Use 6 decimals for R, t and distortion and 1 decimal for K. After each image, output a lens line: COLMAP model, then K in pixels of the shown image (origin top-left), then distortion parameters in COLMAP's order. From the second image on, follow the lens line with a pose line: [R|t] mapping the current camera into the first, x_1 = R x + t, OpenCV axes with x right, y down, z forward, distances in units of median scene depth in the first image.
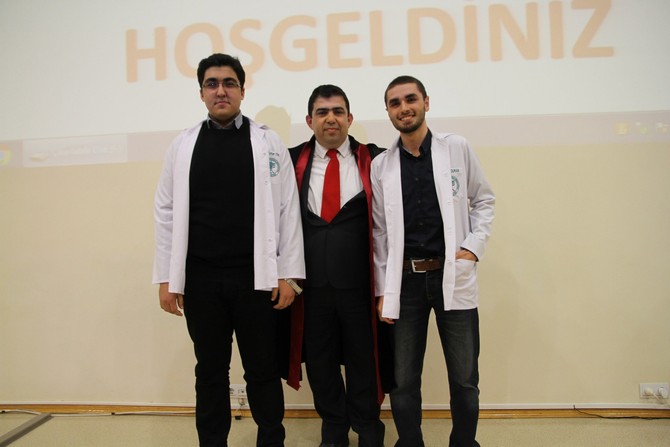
lens RADIAL K [[524.1, 0, 335.0], [0, 524.1, 227.2], [0, 0, 1]] dist [-0.114131, 0.107605]
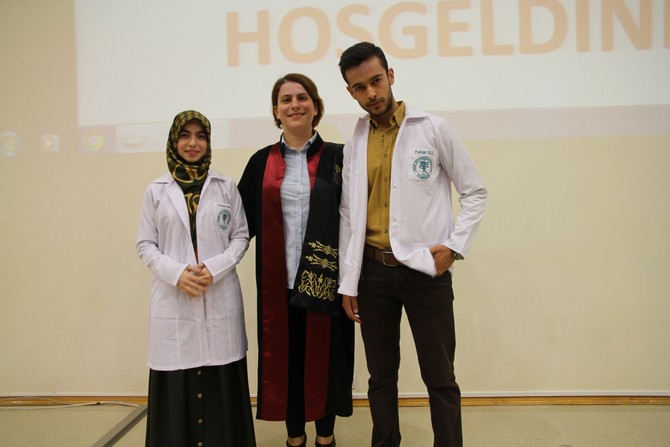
lens RADIAL K [[522.4, 0, 347.8], [0, 522.4, 224.8], [0, 0, 1]] dist [-0.086473, 0.083843]
pose [[0.999532, 0.002688, 0.030461, -0.214282], [-0.003210, 0.999849, 0.017086, 0.000500], [-0.030411, -0.017176, 0.999390, 0.008251]]
